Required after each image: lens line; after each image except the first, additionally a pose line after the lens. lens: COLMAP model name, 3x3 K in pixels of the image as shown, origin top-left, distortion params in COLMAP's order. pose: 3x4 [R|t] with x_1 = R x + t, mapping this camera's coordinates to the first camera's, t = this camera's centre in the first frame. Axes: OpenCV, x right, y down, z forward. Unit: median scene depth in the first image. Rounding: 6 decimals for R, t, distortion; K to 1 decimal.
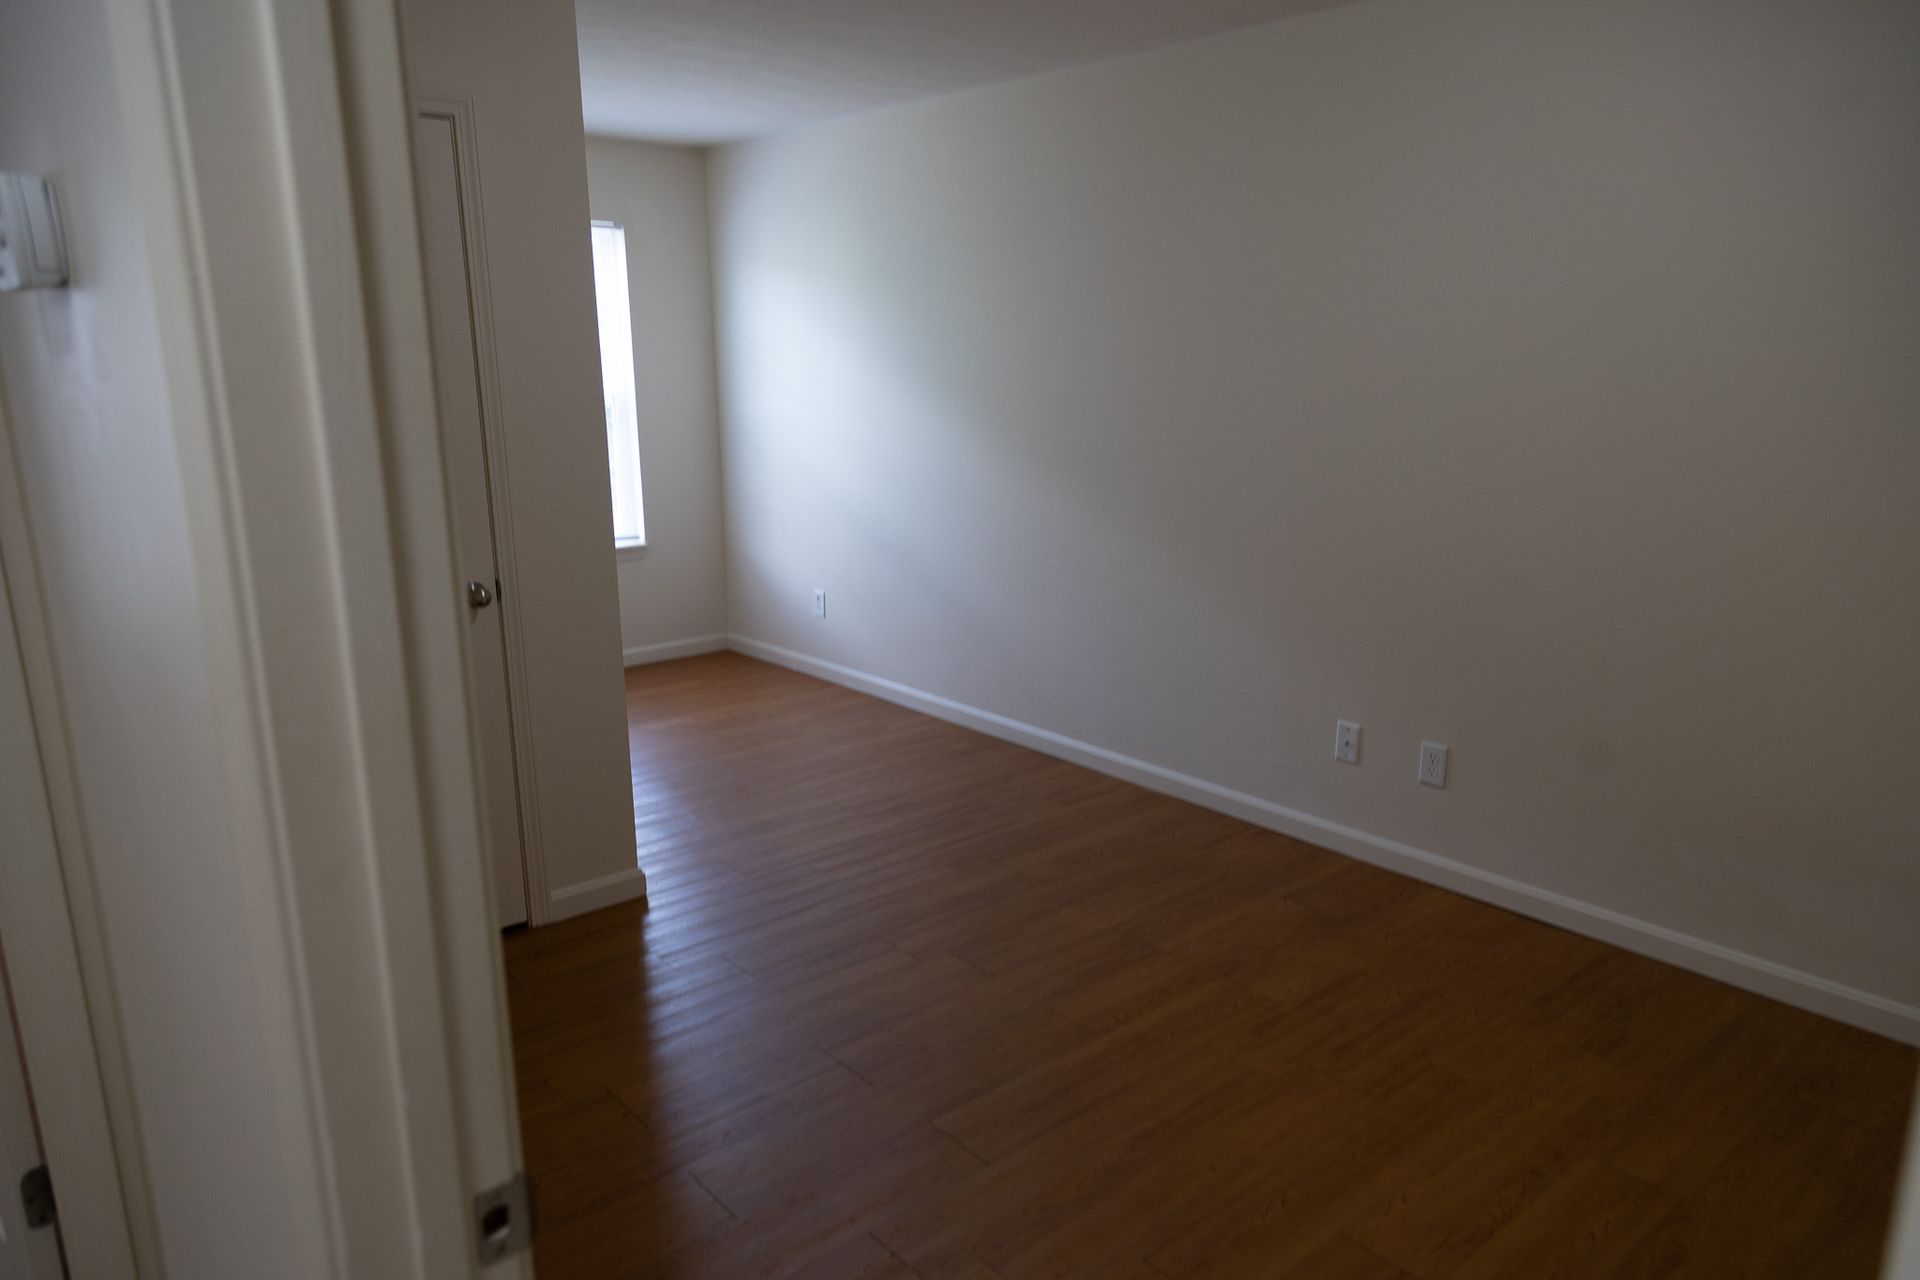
lens RADIAL K [[1275.8, 0, 980.6], [0, 1275.8, 658.7], [0, 0, 1]] dist [0.003788, -0.001421]
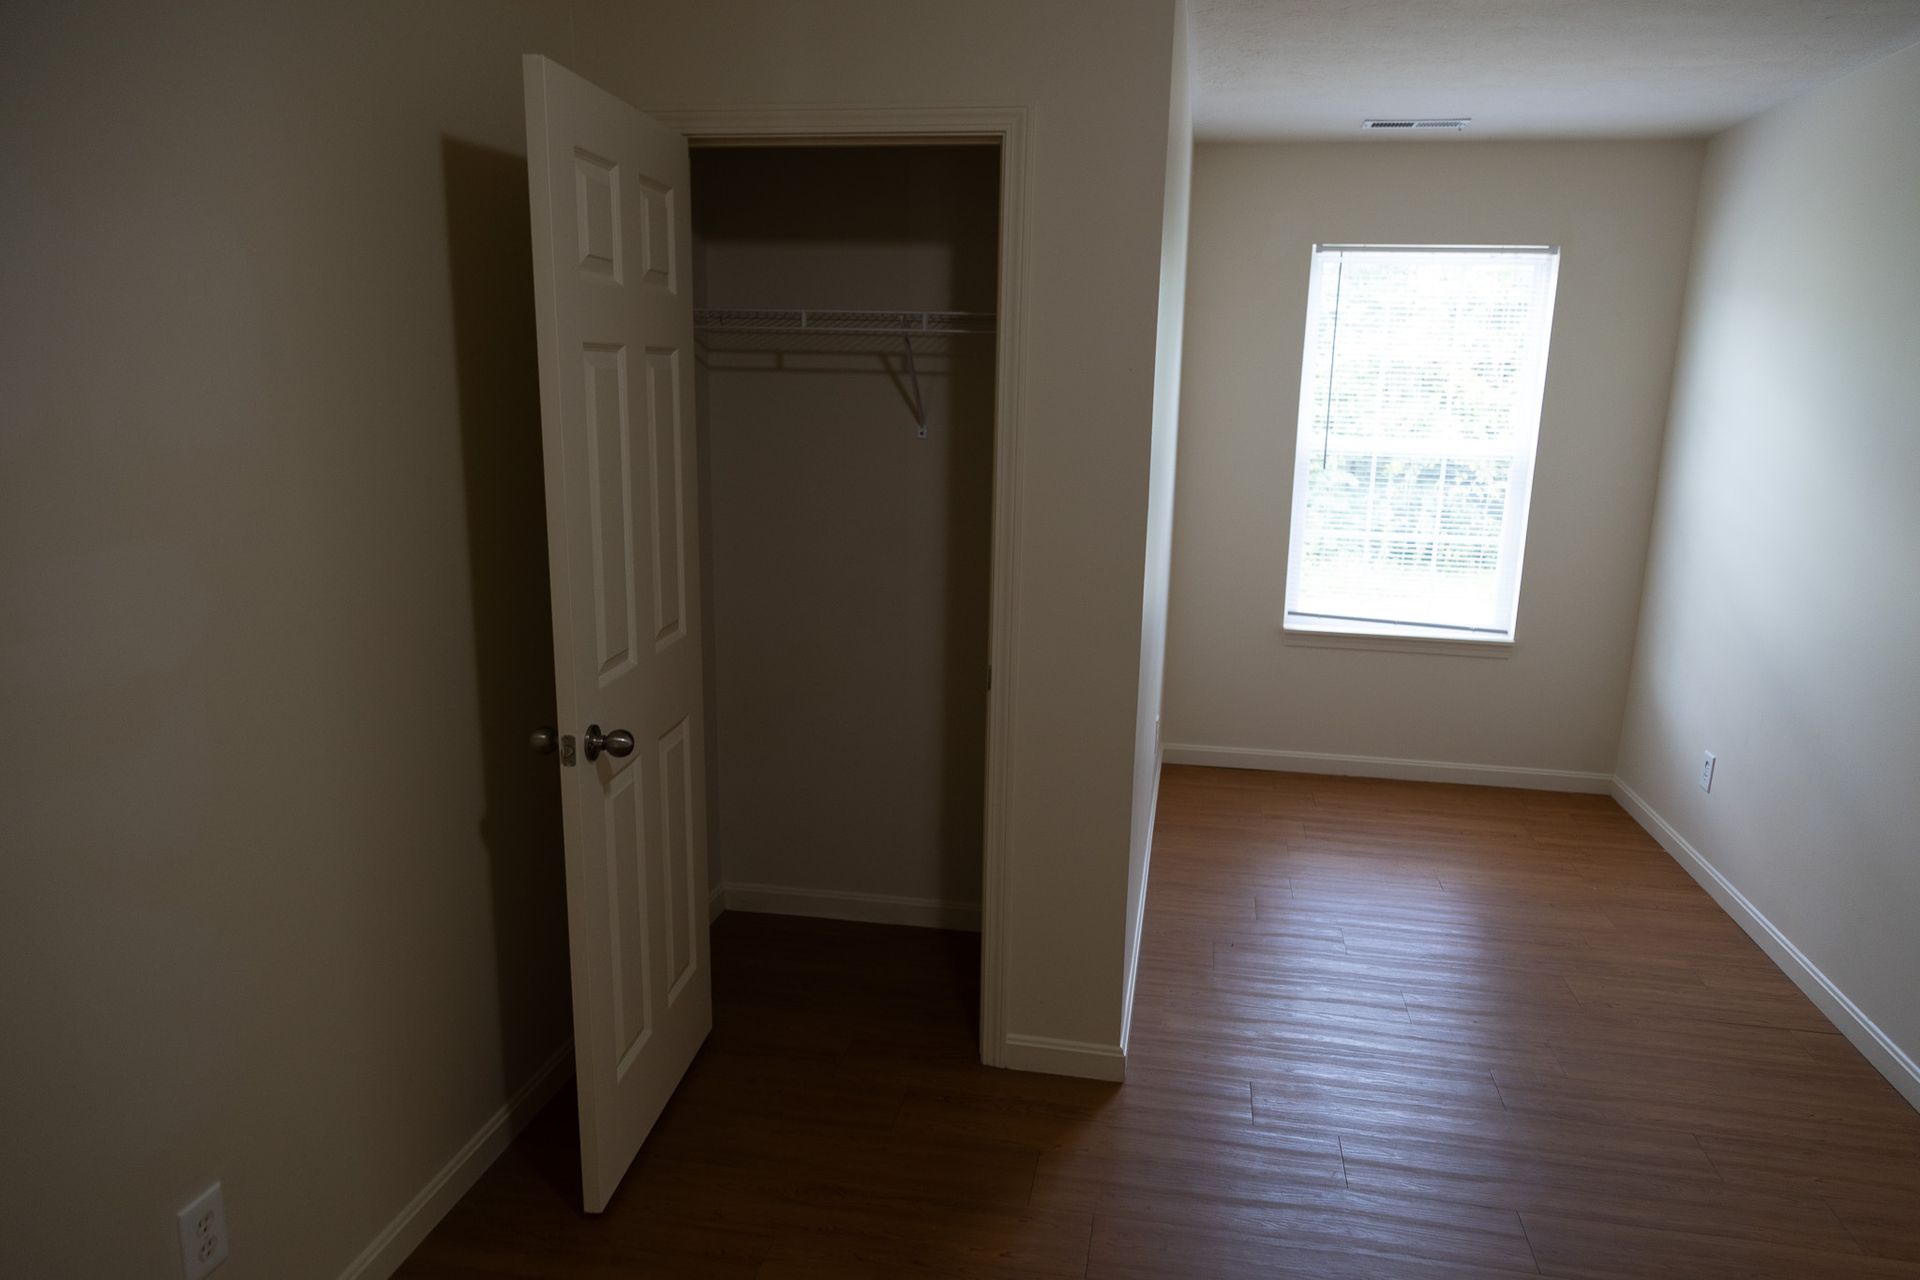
lens RADIAL K [[1275.8, 0, 980.6], [0, 1275.8, 658.7], [0, 0, 1]] dist [0.003788, -0.001421]
pose [[0.624577, 0.188431, -0.757890, 0.146961], [-0.208707, 0.975432, 0.070522, -0.069980], [0.752559, 0.114131, 0.648559, 0.238913]]
